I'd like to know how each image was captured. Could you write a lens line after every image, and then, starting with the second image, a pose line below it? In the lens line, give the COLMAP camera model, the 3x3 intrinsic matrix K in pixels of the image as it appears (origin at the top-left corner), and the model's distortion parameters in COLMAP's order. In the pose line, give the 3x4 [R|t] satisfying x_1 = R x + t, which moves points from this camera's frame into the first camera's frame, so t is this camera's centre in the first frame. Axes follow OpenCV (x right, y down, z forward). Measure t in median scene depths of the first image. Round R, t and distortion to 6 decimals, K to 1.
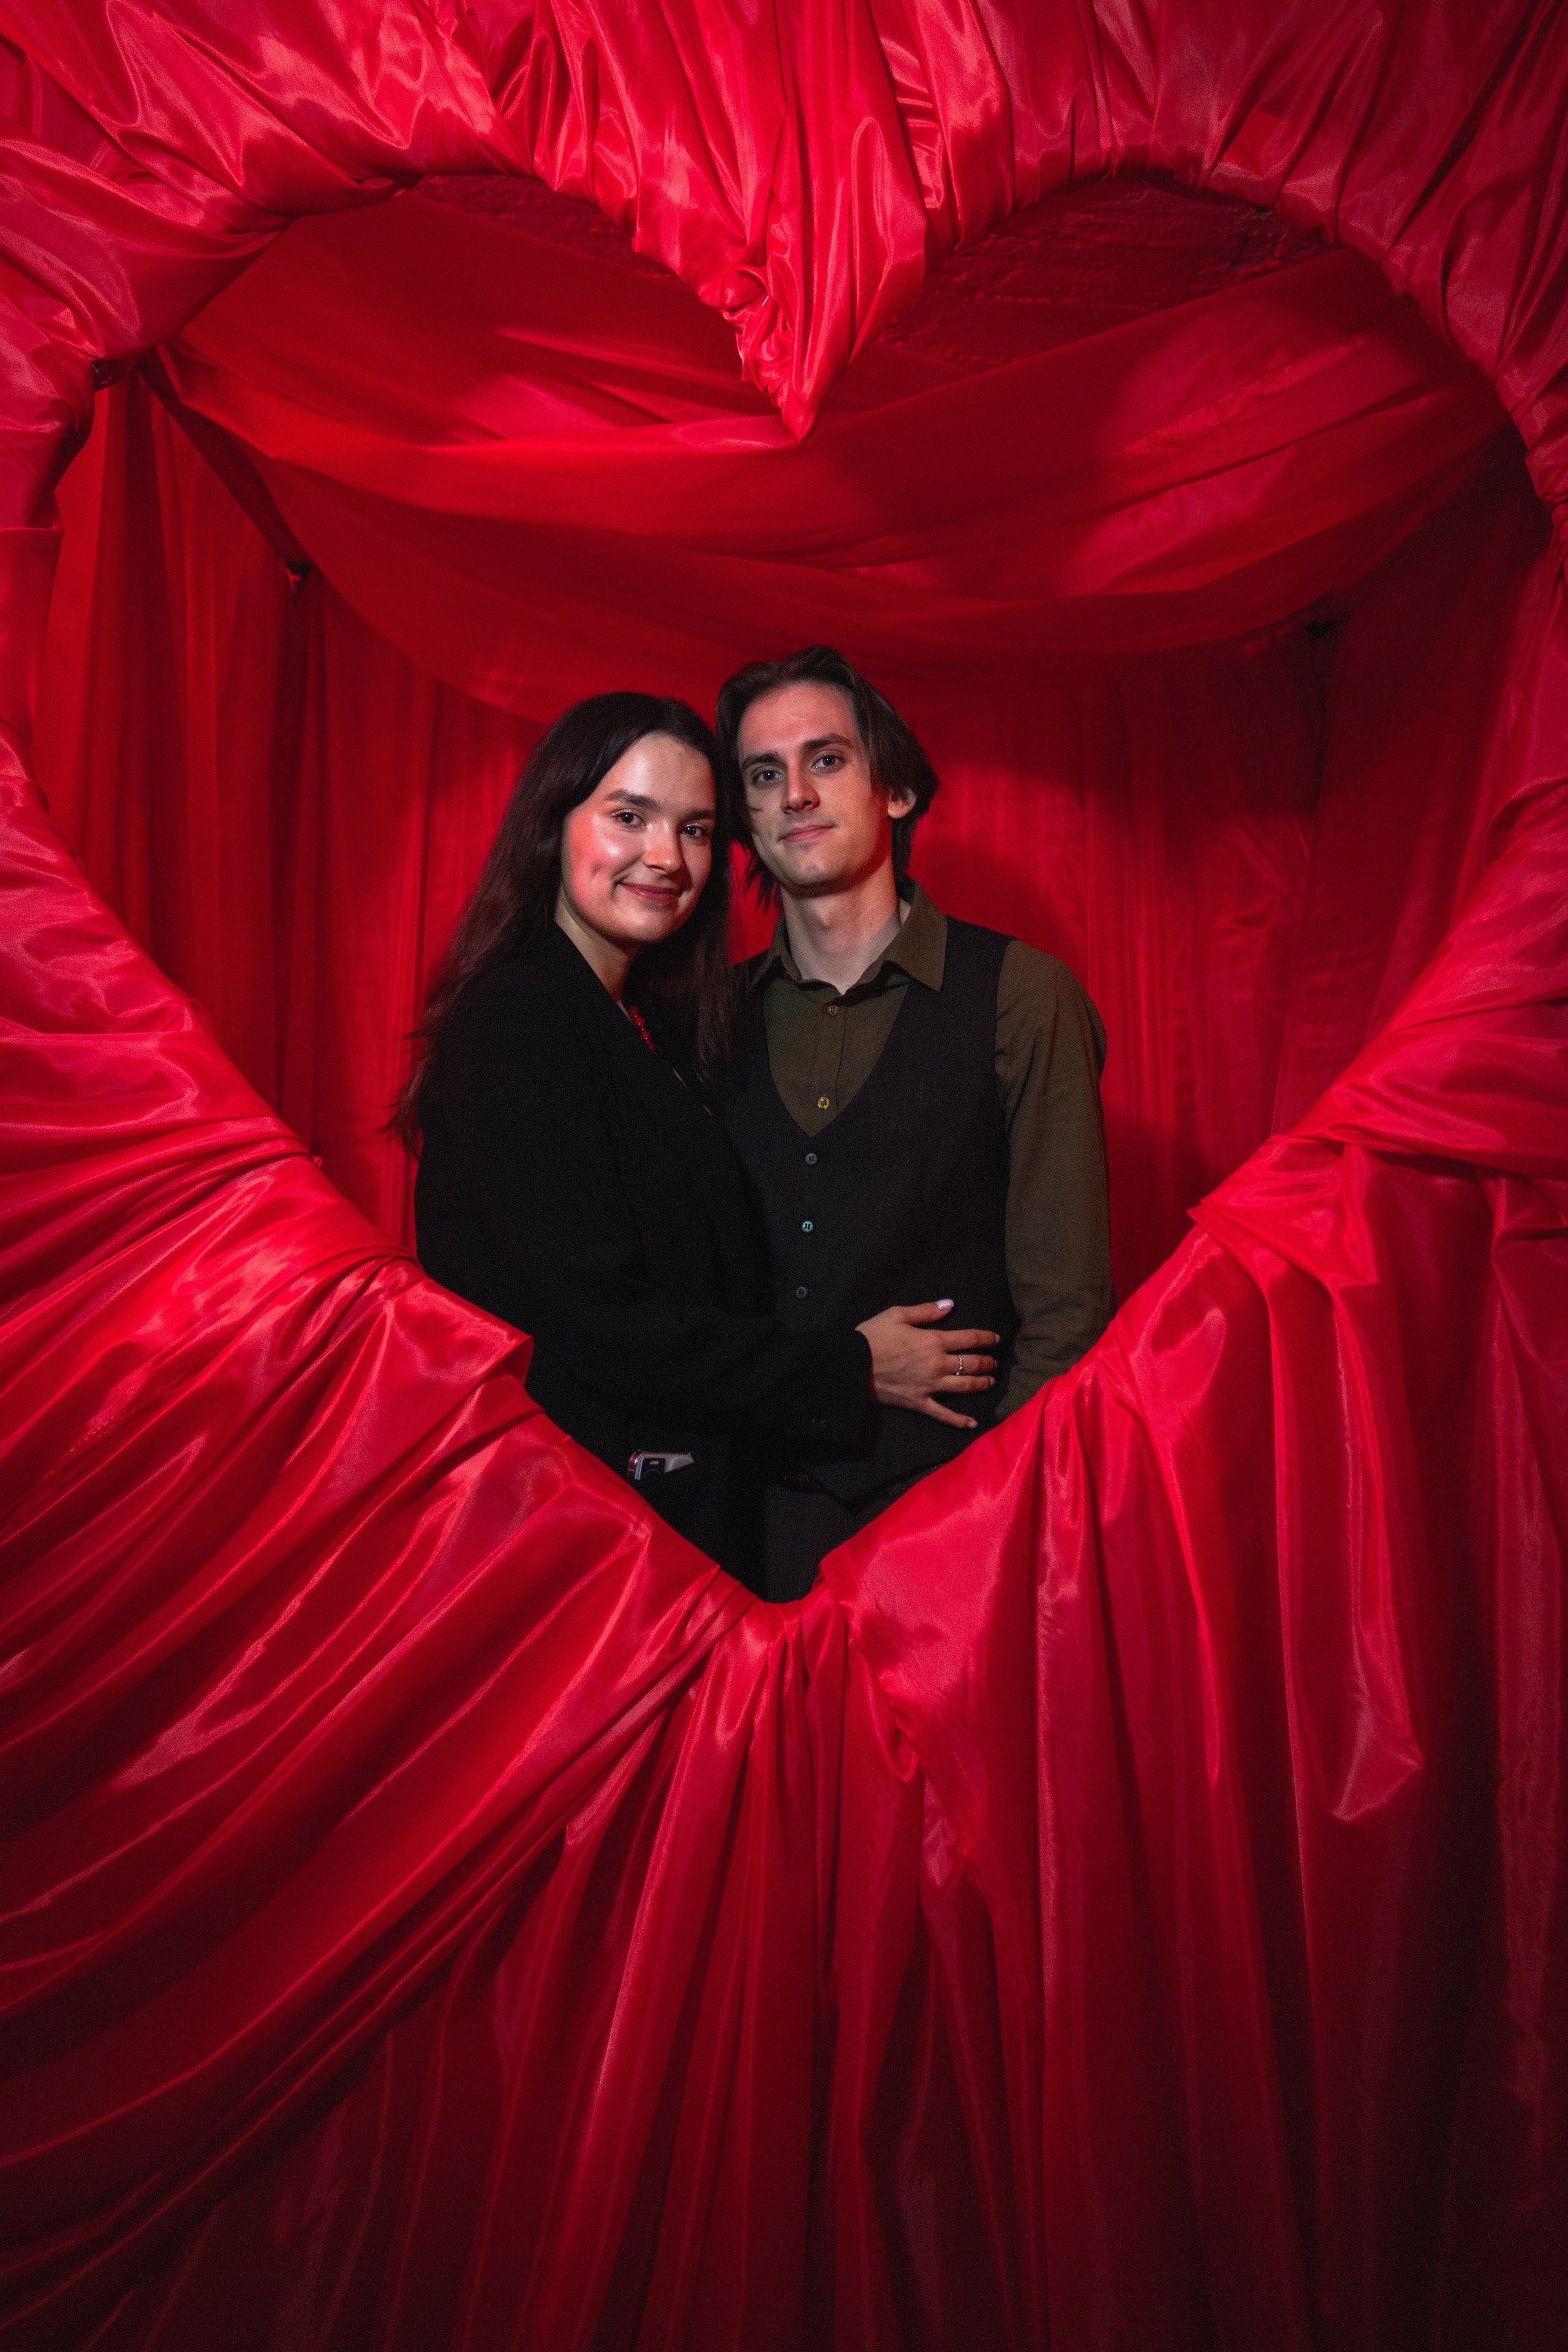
lens RADIAL K [[1813.5, 0, 784.8], [0, 1813.5, 1137.7], [0, 0, 1]] dist [-0.057198, 0.027355]
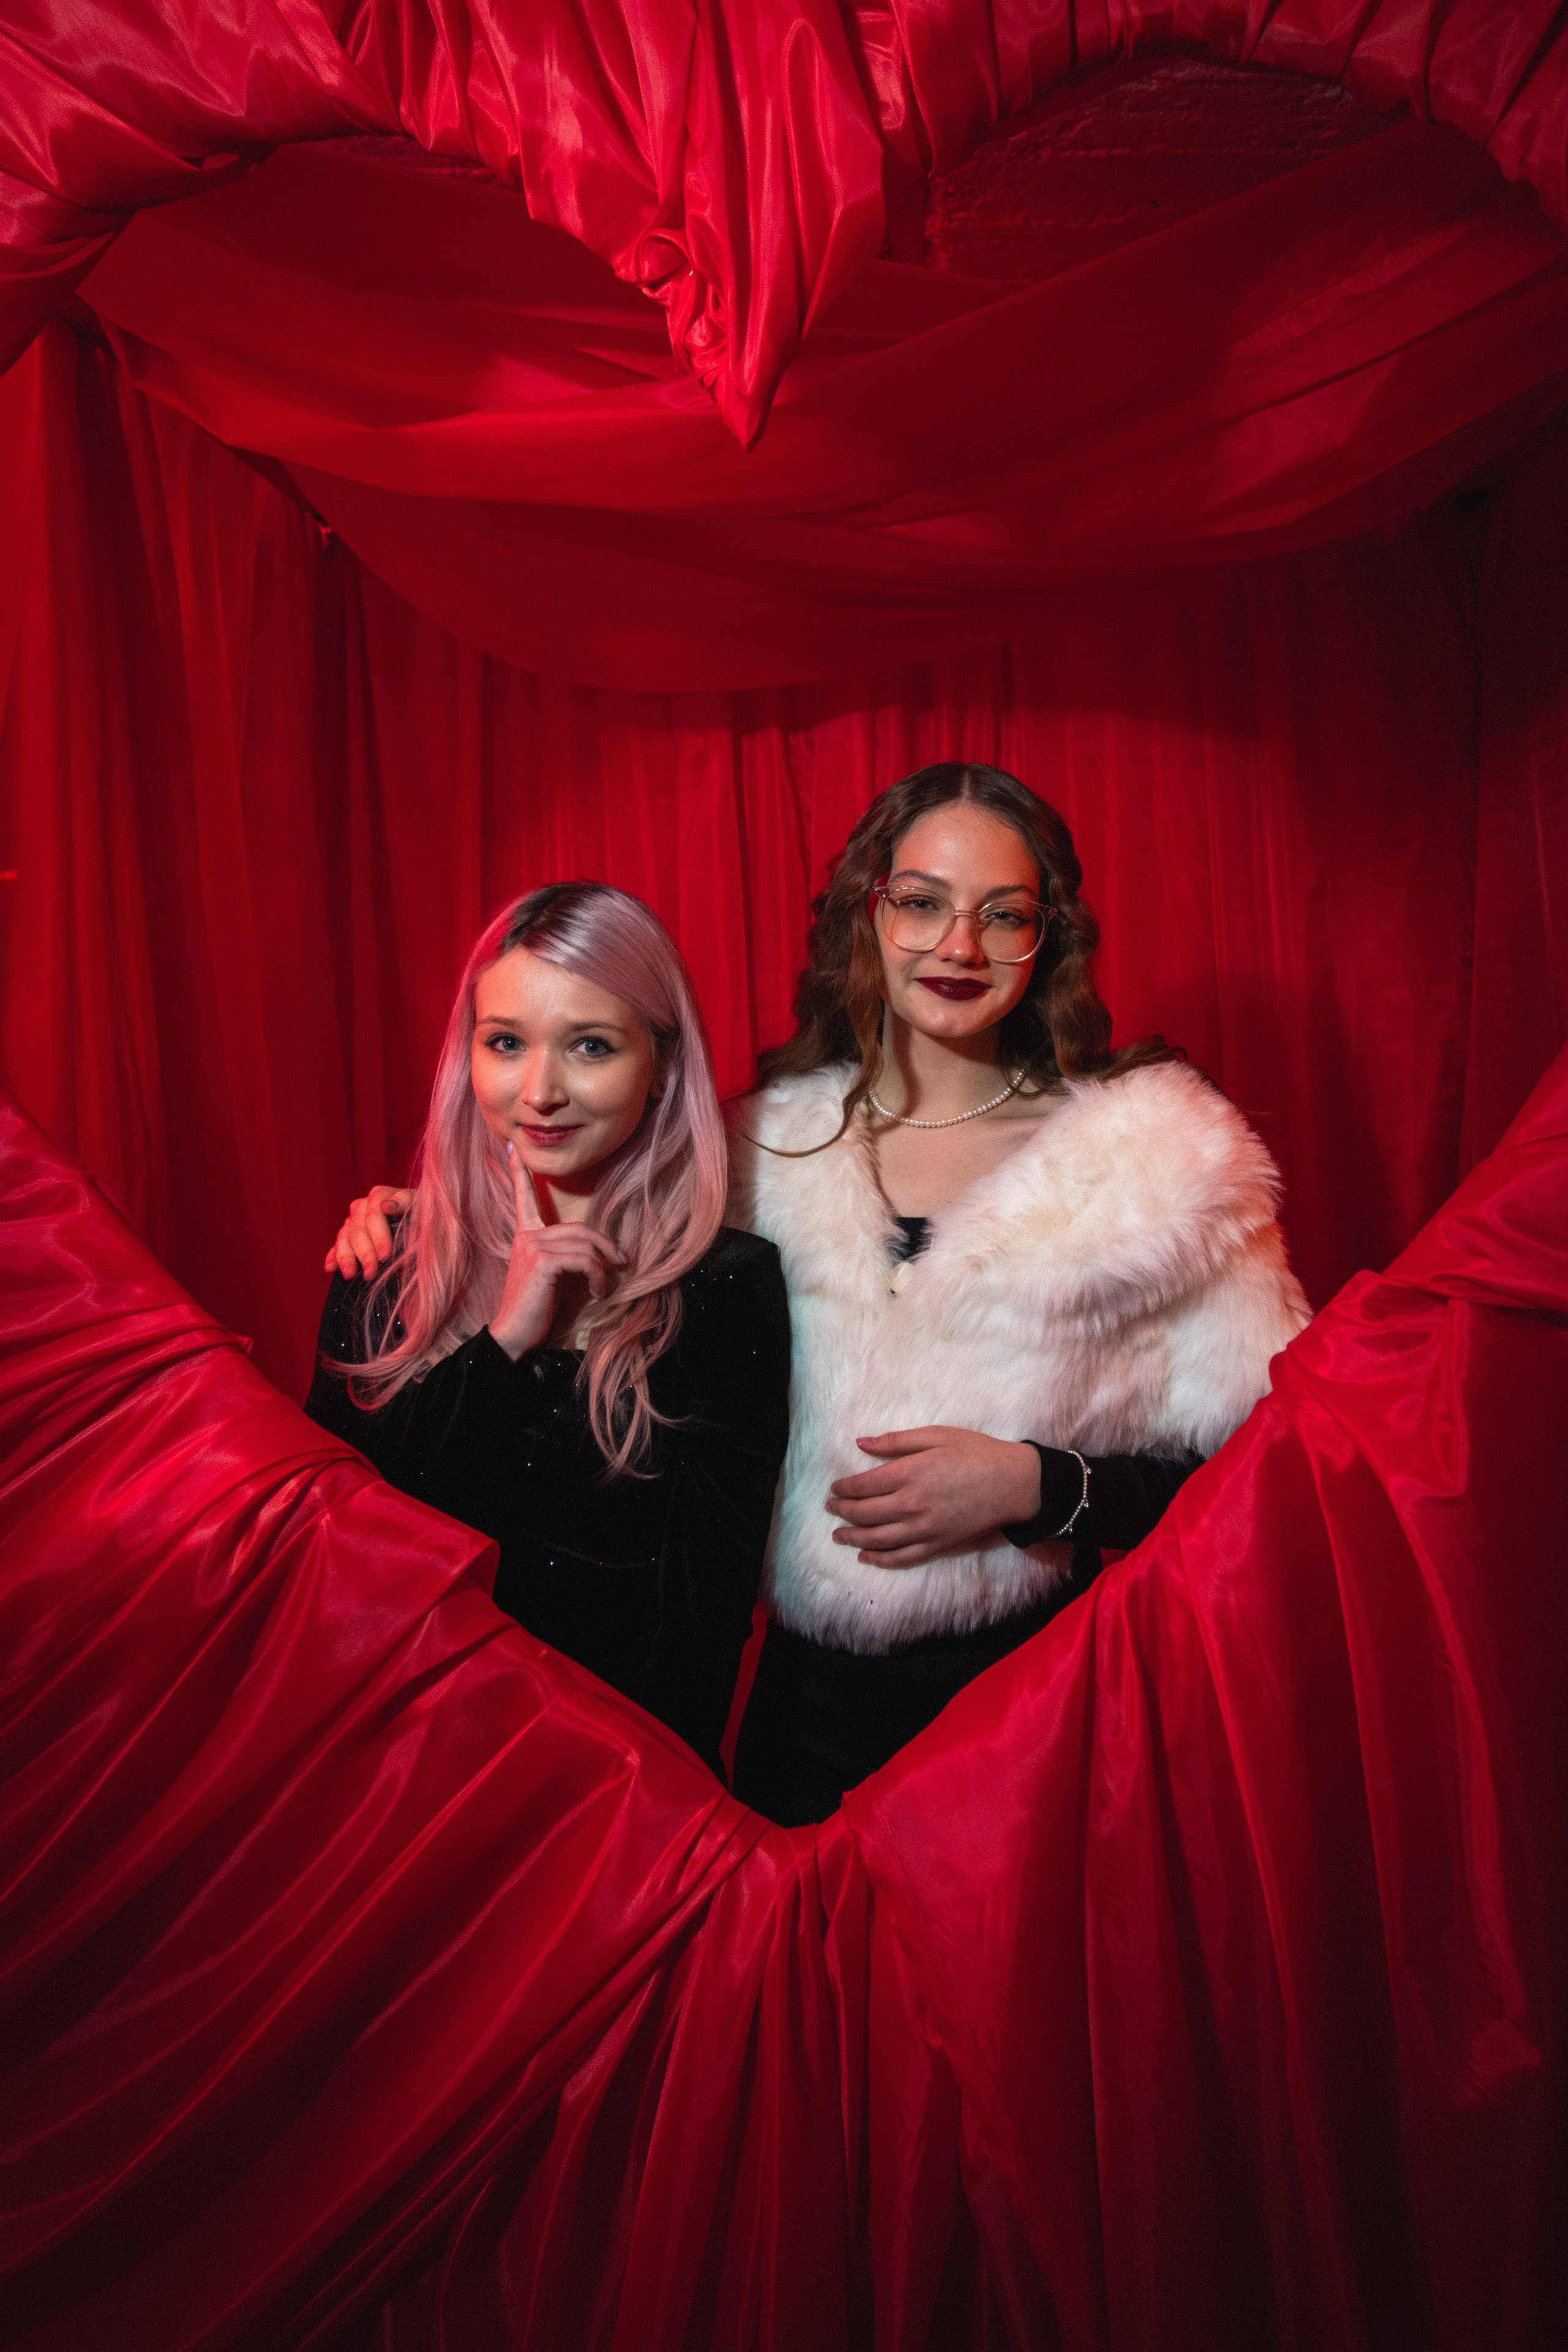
lens RADIAL K [[1813.5, 0, 791.8], [0, 1813.5, 1183.0], [0, 0, 1]] dist [-0.057198, 0.027355]
pose [[0.994116, -0.043005, -0.099417, 0.095893], [0.053548, 0.992930, 0.105935, -0.145733], [0.094158, -0.110636, 0.989391, 0.171391]]
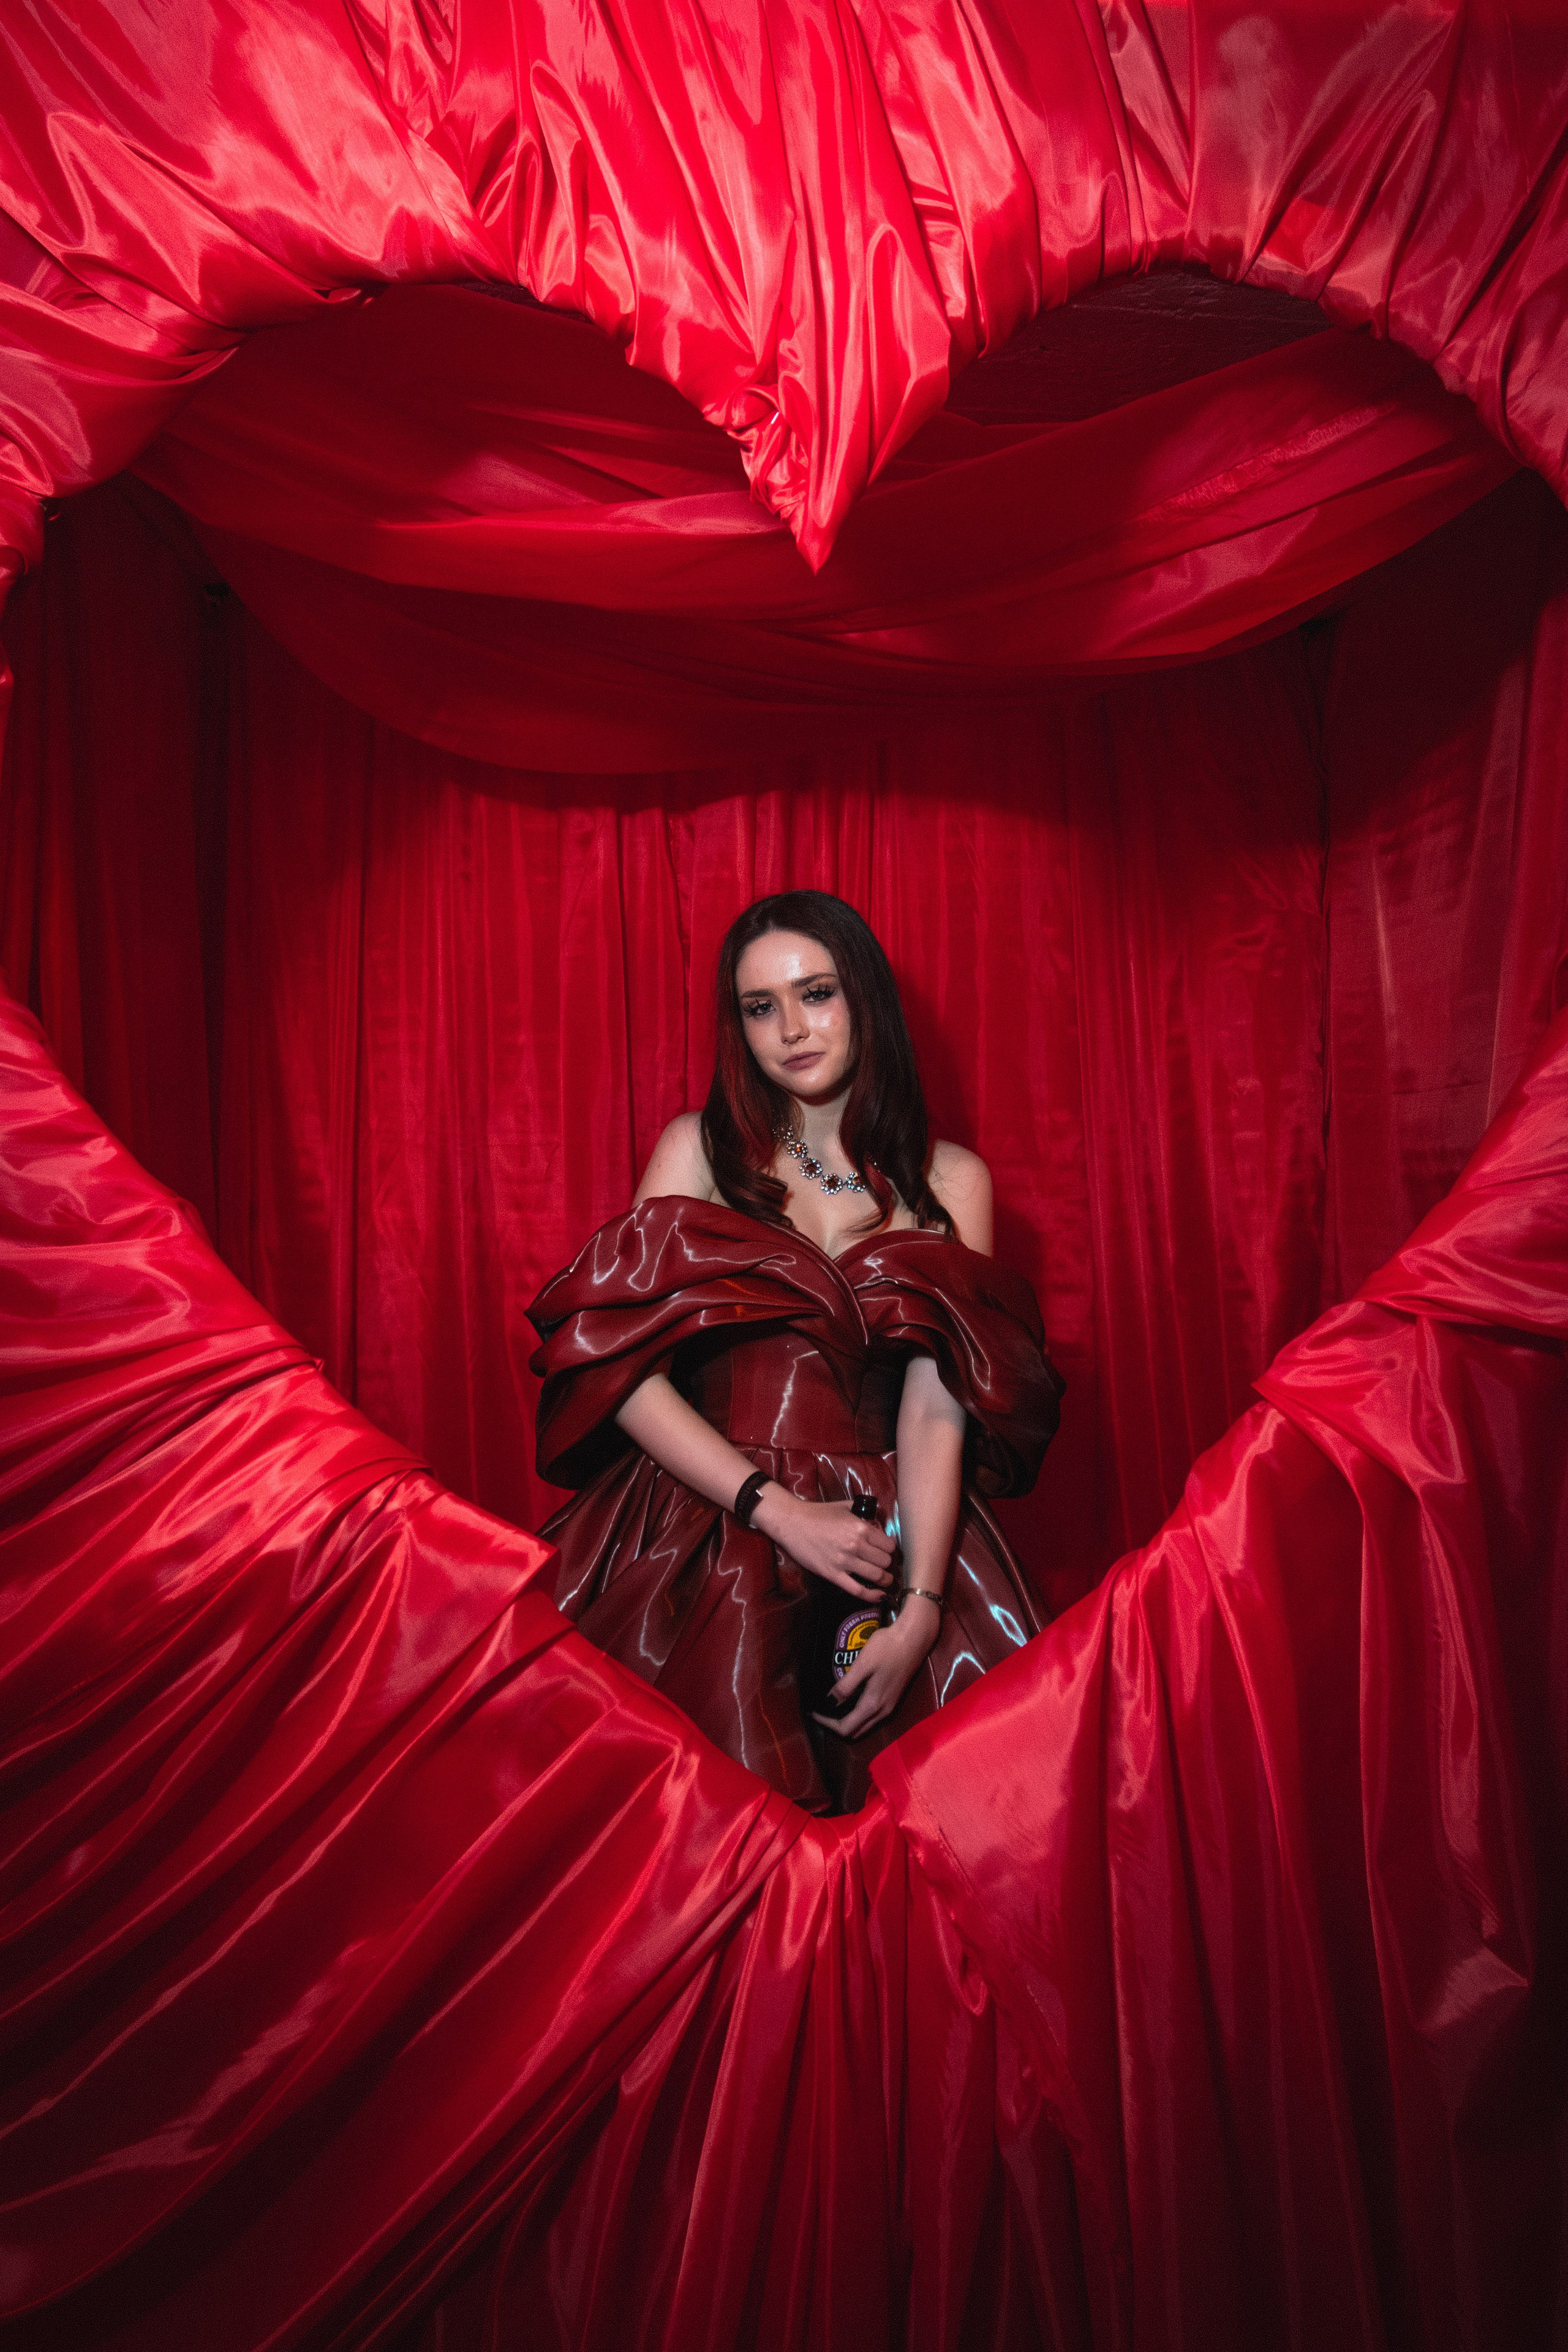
lens RADIAL K [[1935.3, 0, 757.2], [0, 1935.3, 1108.6], [0, 0, 1]] dist [-0.052185, 0.021341]
pose [[0.999204, -0.031606, 0.024327, -0.055840], [0.031220, 0.999384, 0.016052, -0.129962], [-0.024819, -0.015279, 0.999575, 0.006986]]
